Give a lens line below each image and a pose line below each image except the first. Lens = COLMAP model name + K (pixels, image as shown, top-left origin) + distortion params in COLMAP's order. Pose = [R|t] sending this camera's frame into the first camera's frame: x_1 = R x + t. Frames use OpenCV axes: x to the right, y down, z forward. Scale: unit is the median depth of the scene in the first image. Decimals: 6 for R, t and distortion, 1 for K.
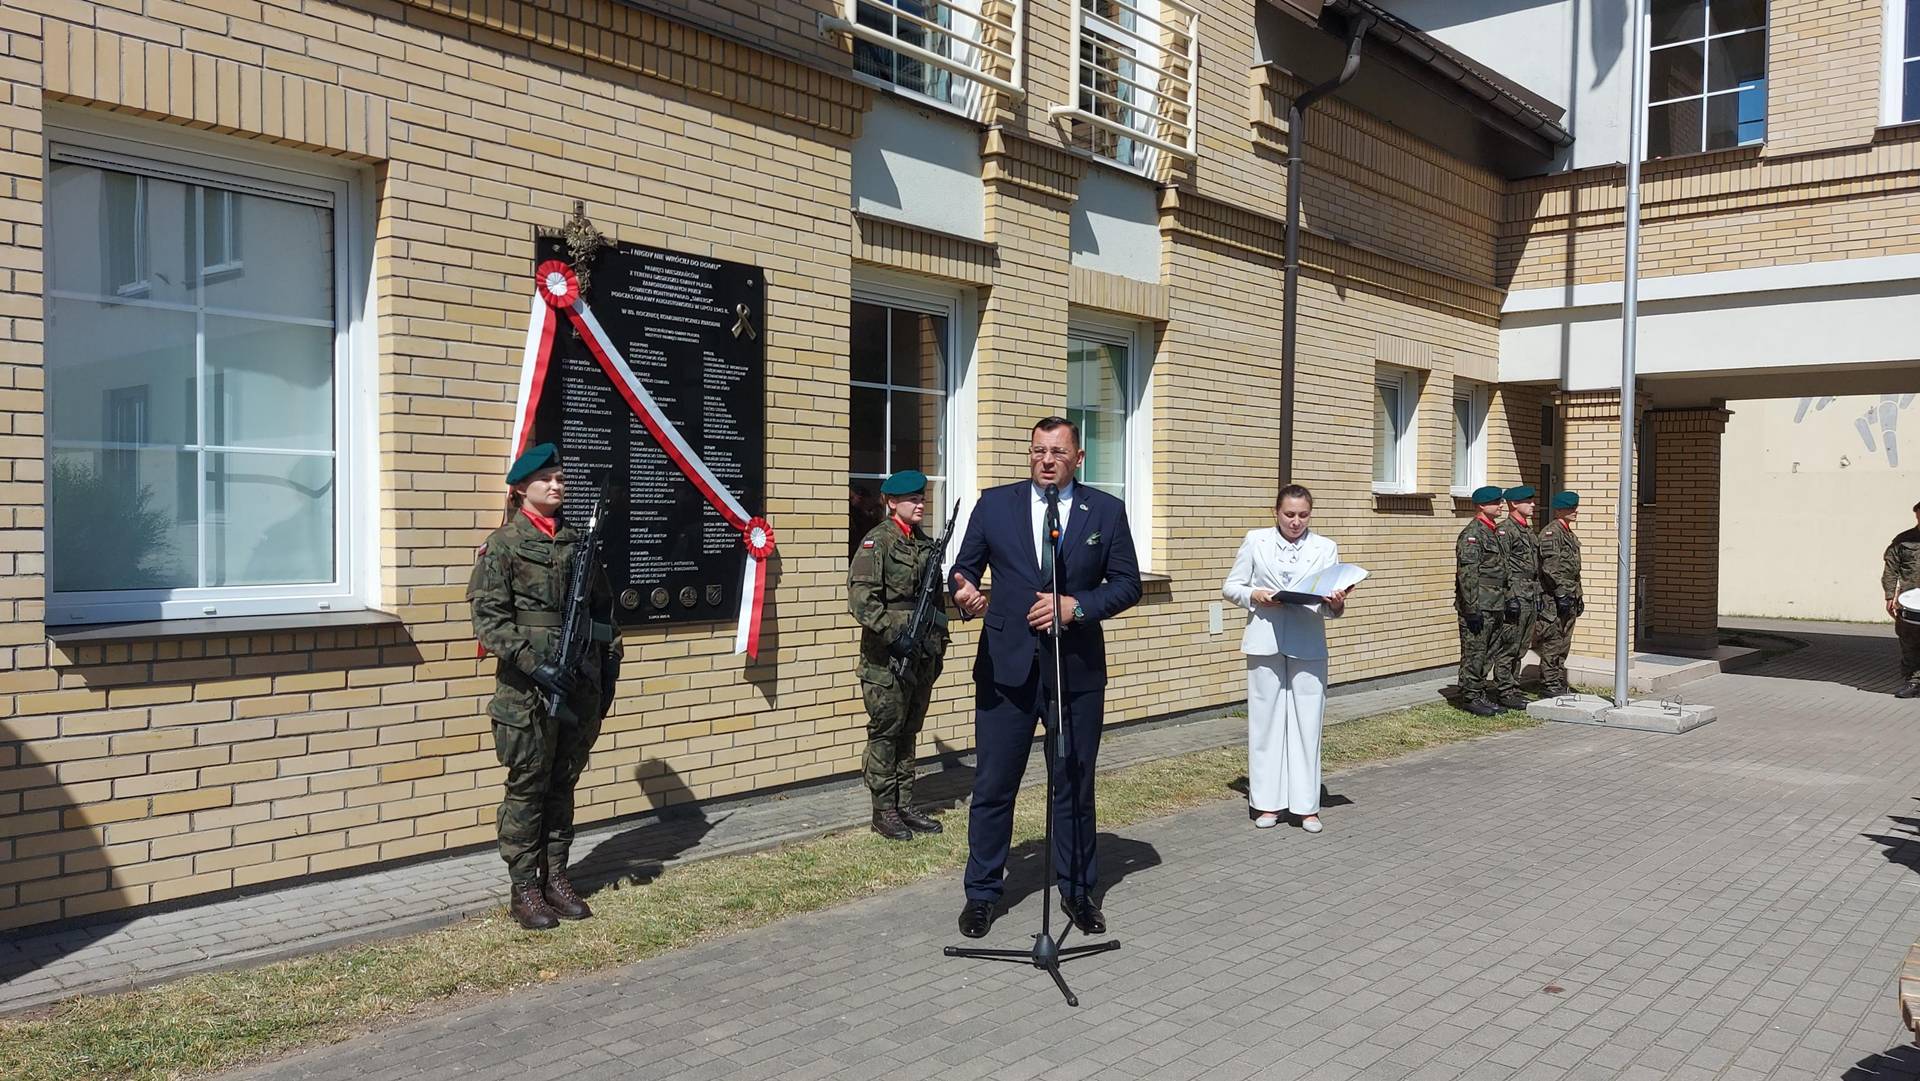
lens RADIAL K [[1343.7, 0, 940.2], [0, 1343.7, 547.5], [0, 0, 1]] dist [0.102678, -0.135992]
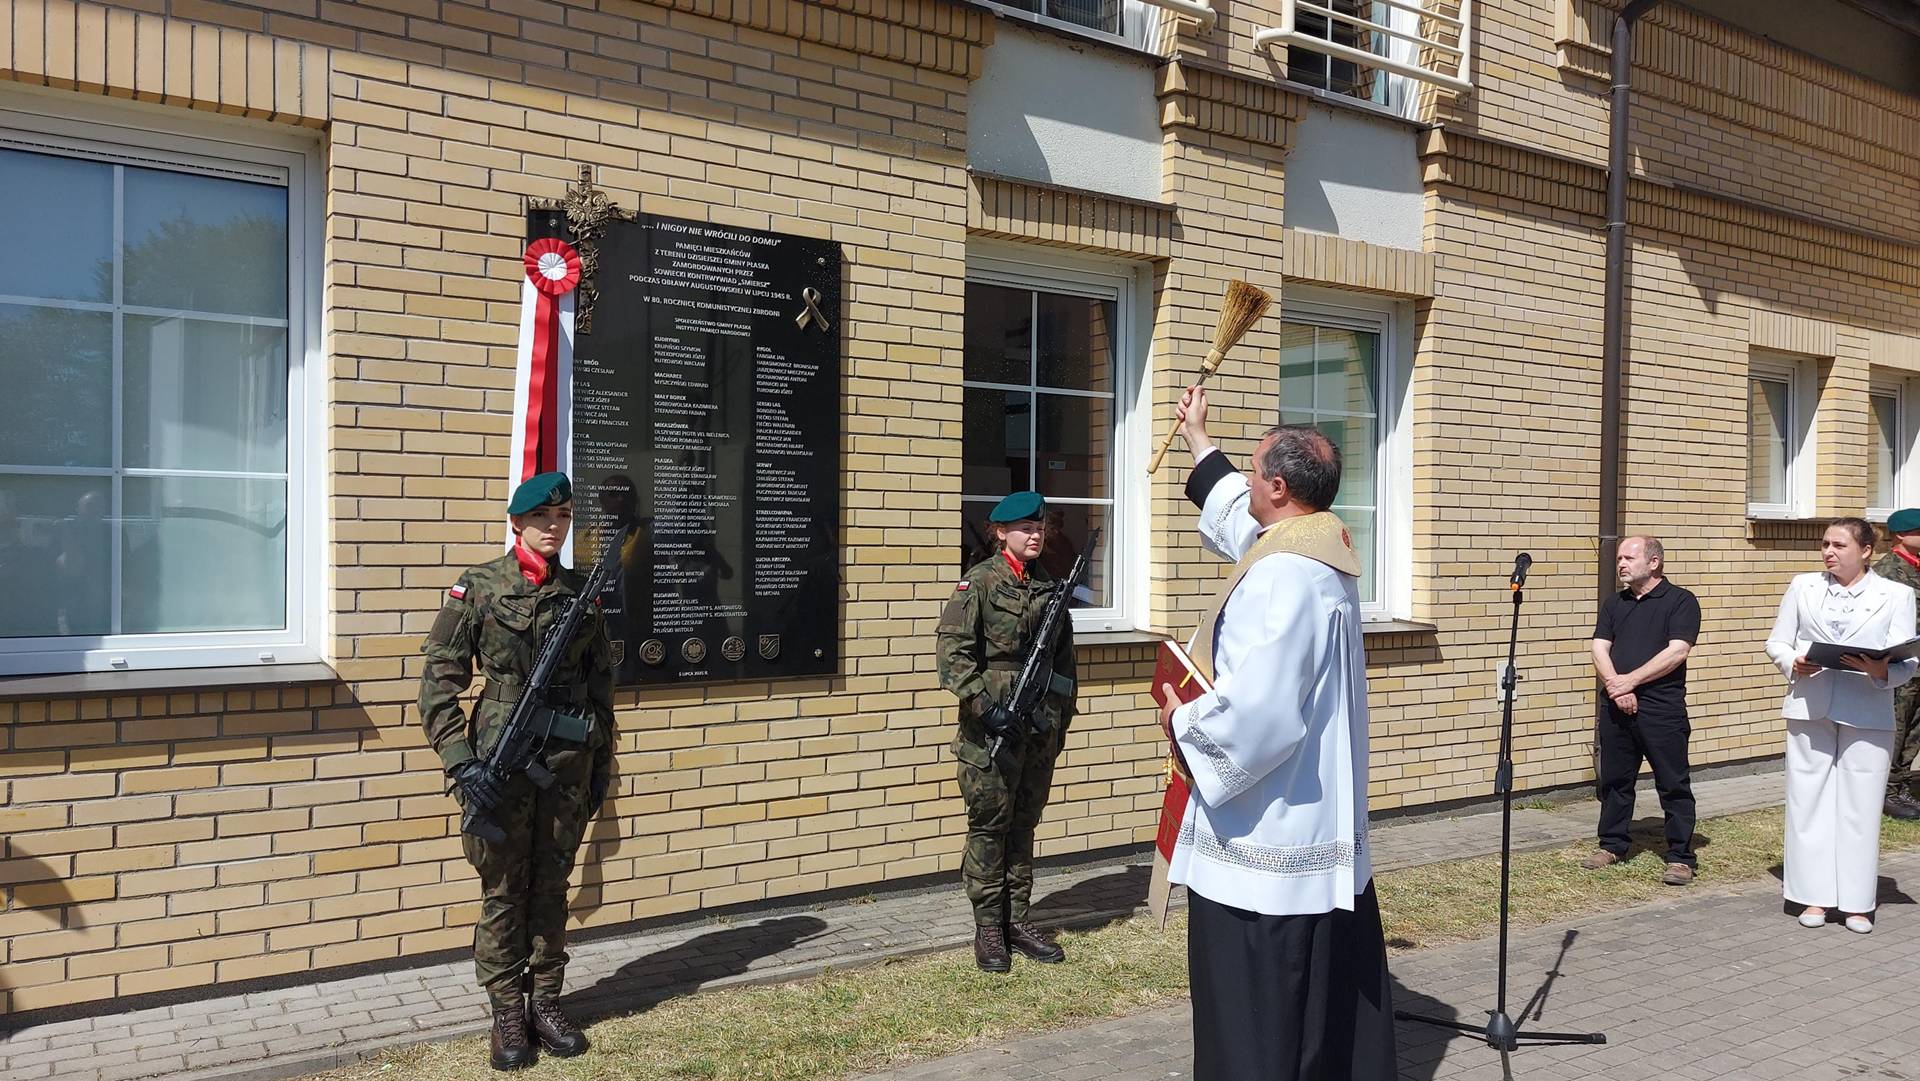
lens RADIAL K [[1362.9, 0, 953.7], [0, 1362.9, 545.9], [0, 0, 1]] dist [0.101877, -0.123424]
pose [[0.969061, 0.004175, -0.246784, 0.131688], [-0.008696, 0.999814, -0.017233, -0.011337], [0.246666, 0.018846, 0.968917, 0.215117]]
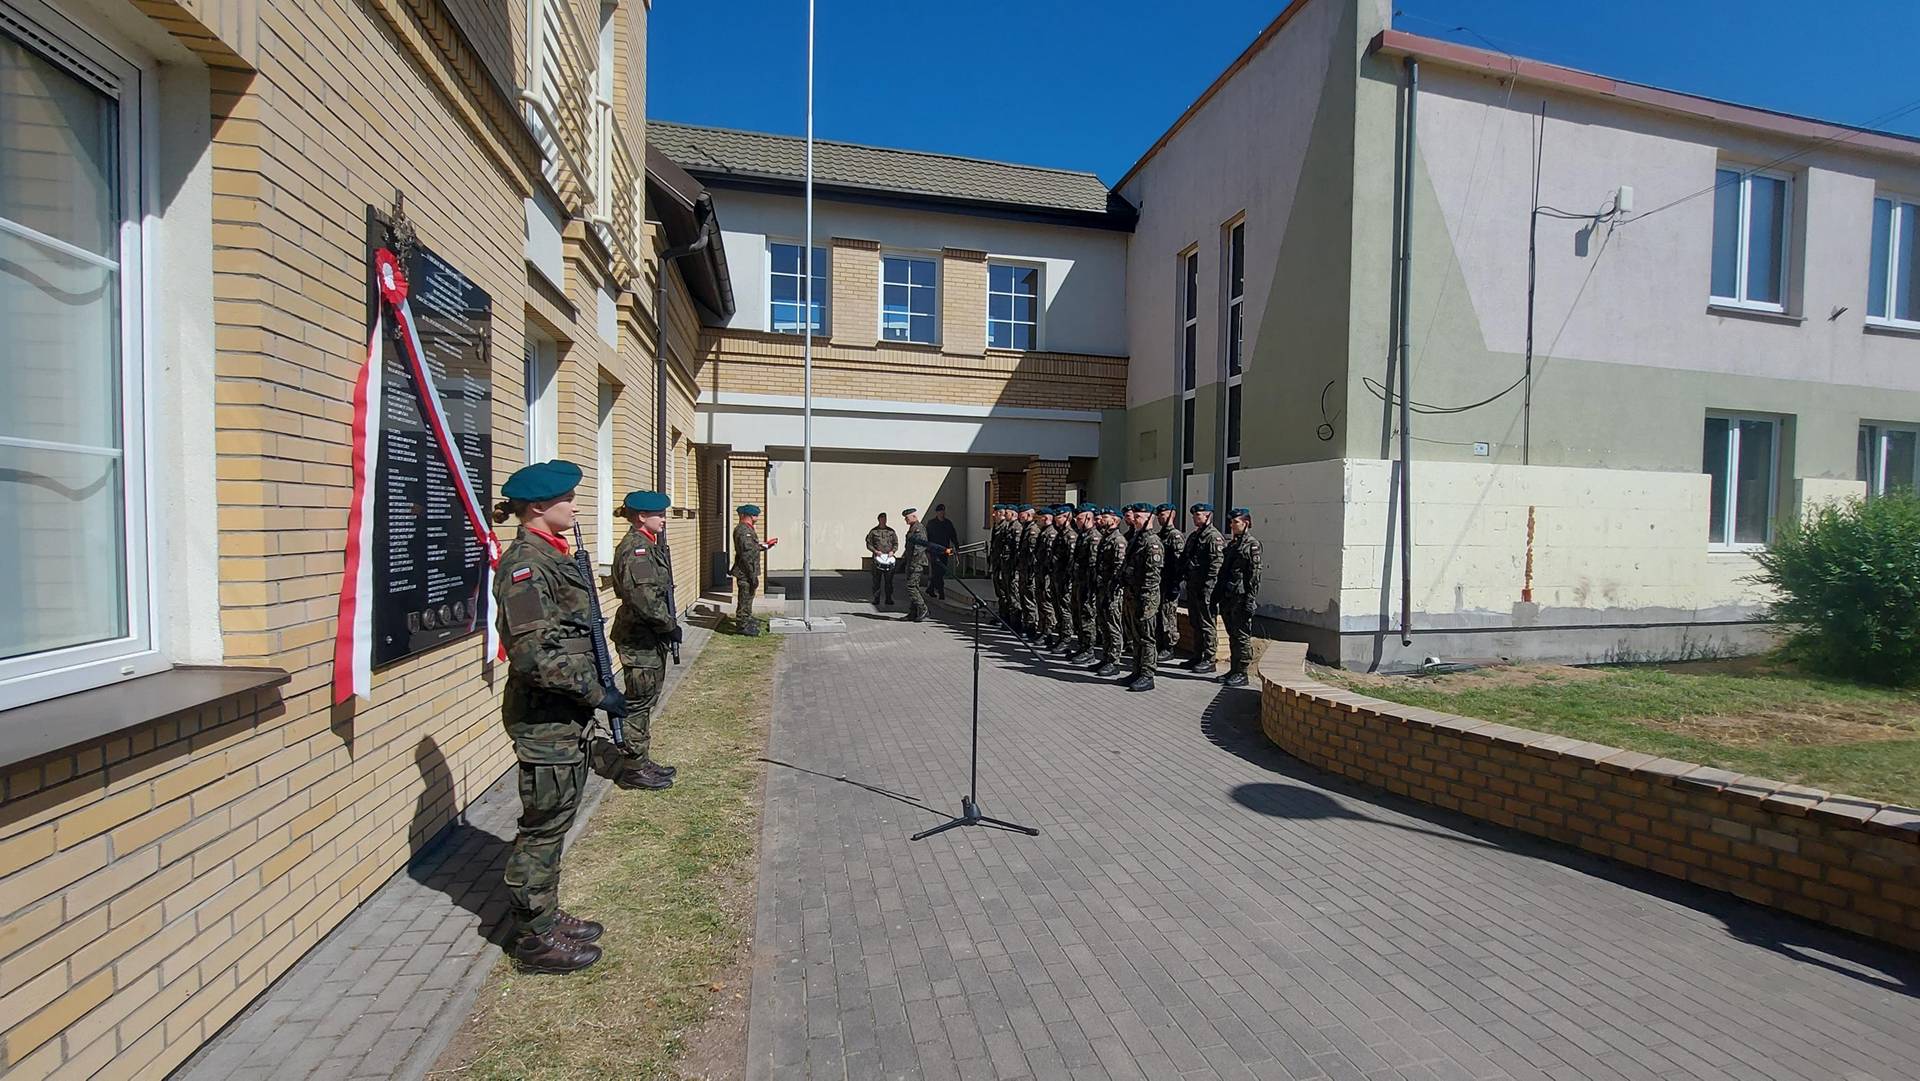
lens RADIAL K [[773.8, 0, 977.3], [0, 773.8, 548.6], [0, 0, 1]] dist [-0.017647, -0.000196]
pose [[0.546688, -0.031534, 0.836742, -0.415405], [0.014907, 0.999499, 0.027928, -0.018495], [-0.837204, -0.002795, 0.546884, 0.330947]]
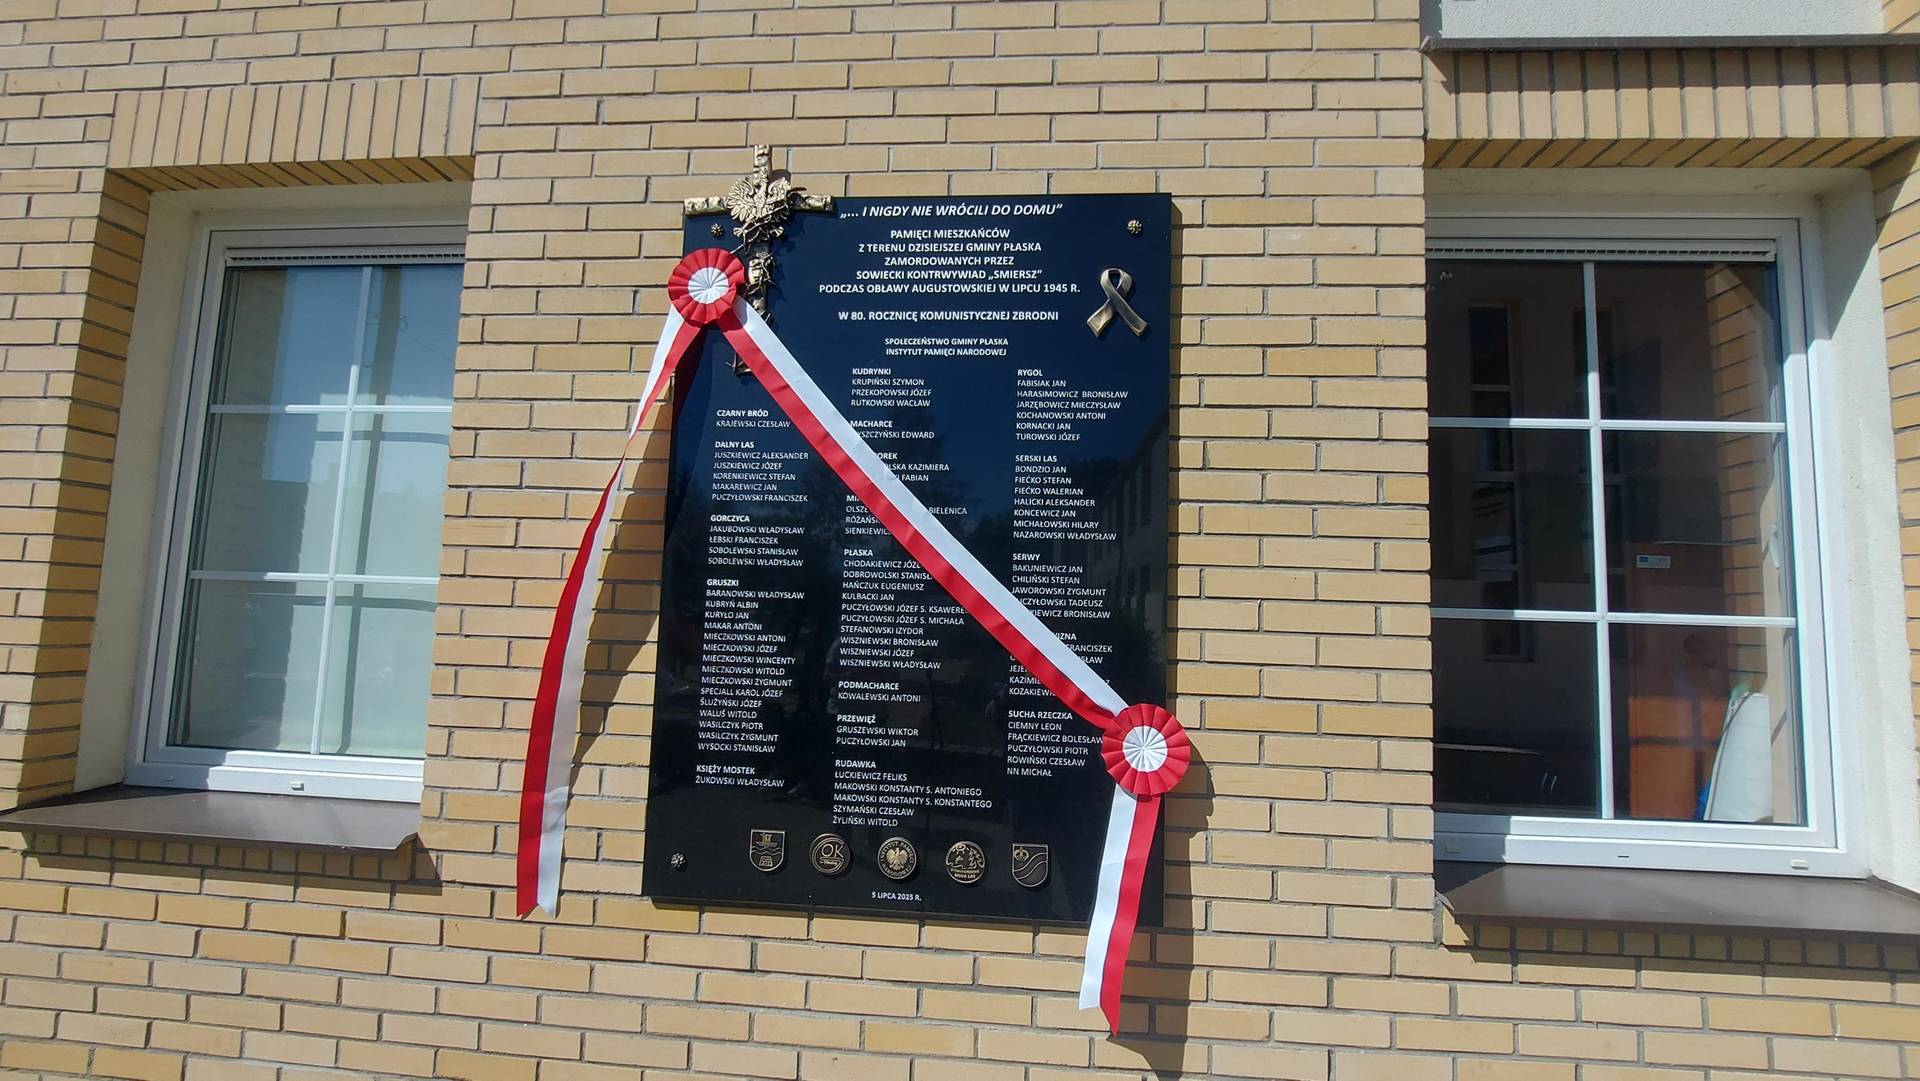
lens RADIAL K [[758.1, 0, 964.6], [0, 758.1, 556.9], [0, 0, 1]] dist [-0.012318, -0.000221]
pose [[0.624432, -0.052938, -0.779284, 0.029060], [-0.045197, 0.993580, -0.103711, -0.040909], [0.779771, 0.099982, 0.618030, 0.748454]]
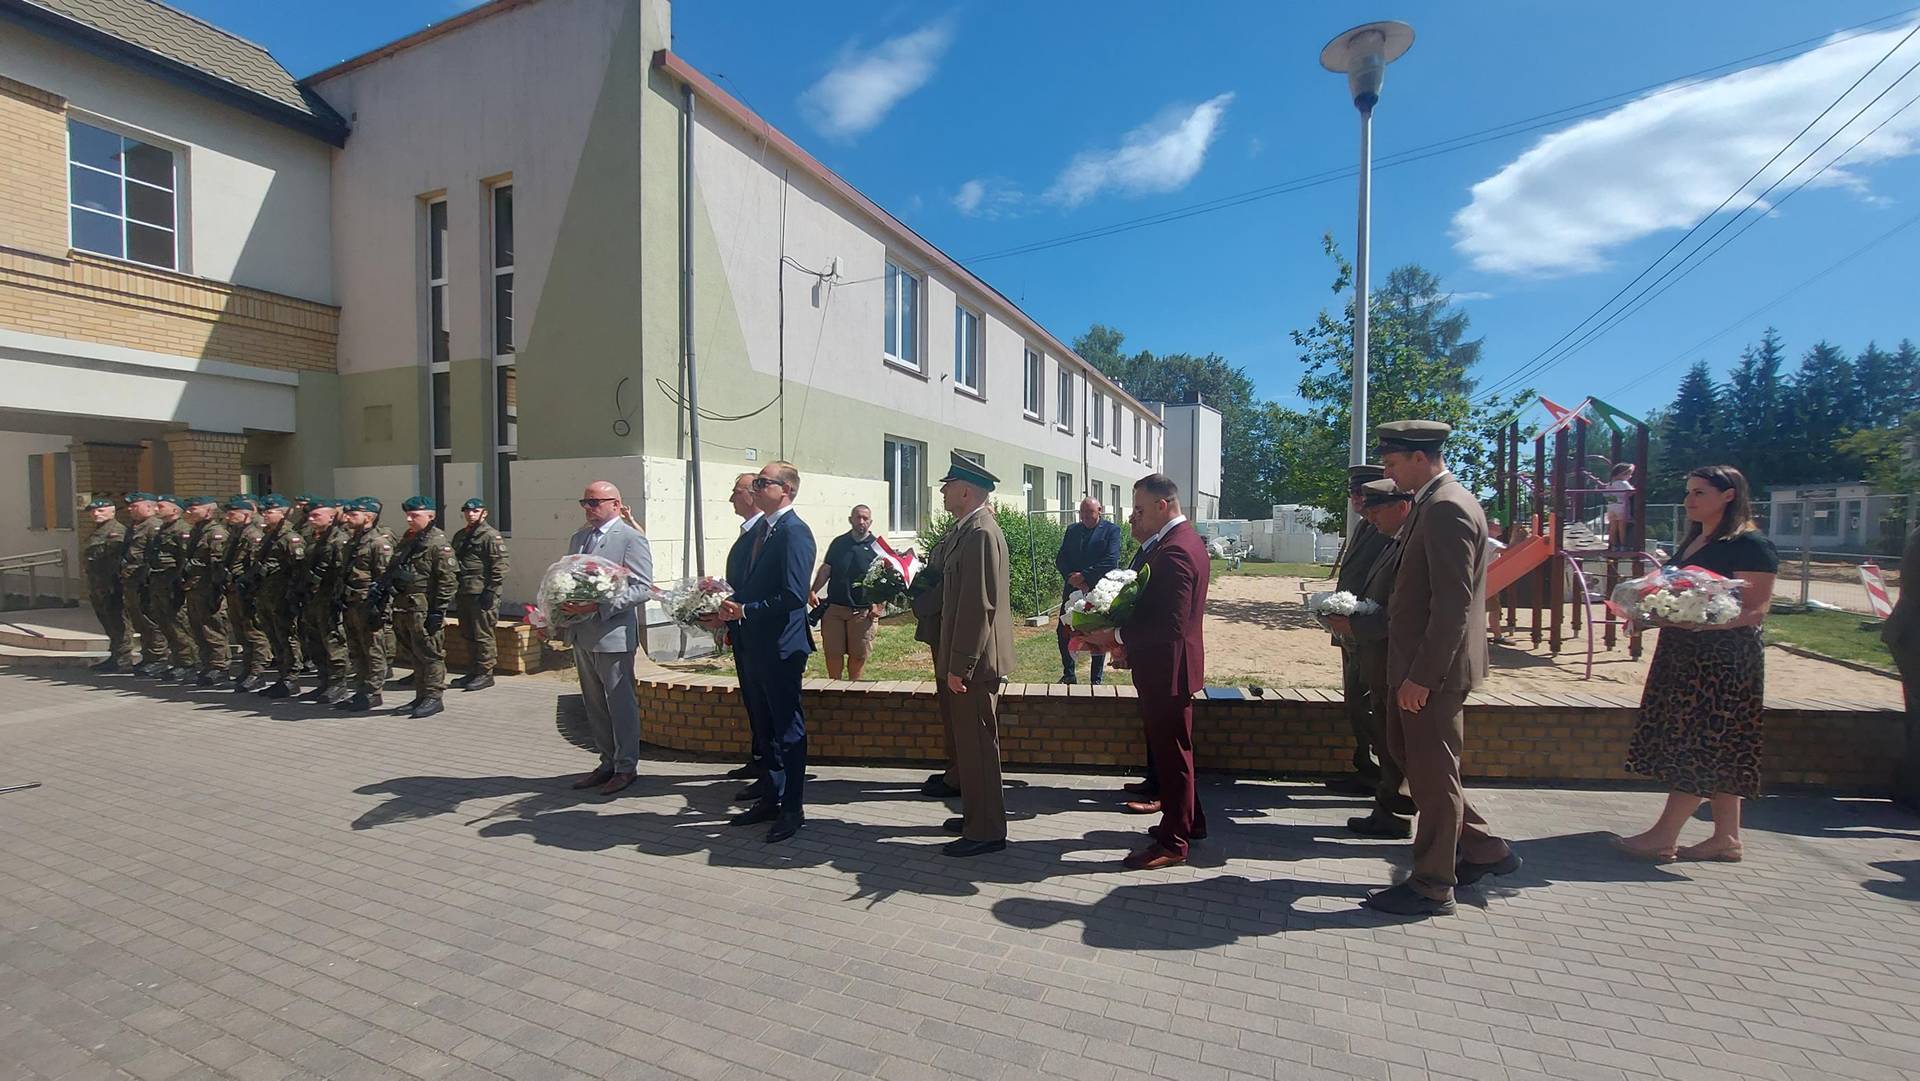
lens RADIAL K [[777.8, 0, 992.8], [0, 777.8, 553.2], [0, 0, 1]] dist [-0.019165, -0.000177]
pose [[-0.361278, -0.048103, 0.931216, -0.456004], [0.014875, 0.998244, 0.057337, -0.024727], [-0.932339, 0.034567, -0.359928, 0.446376]]
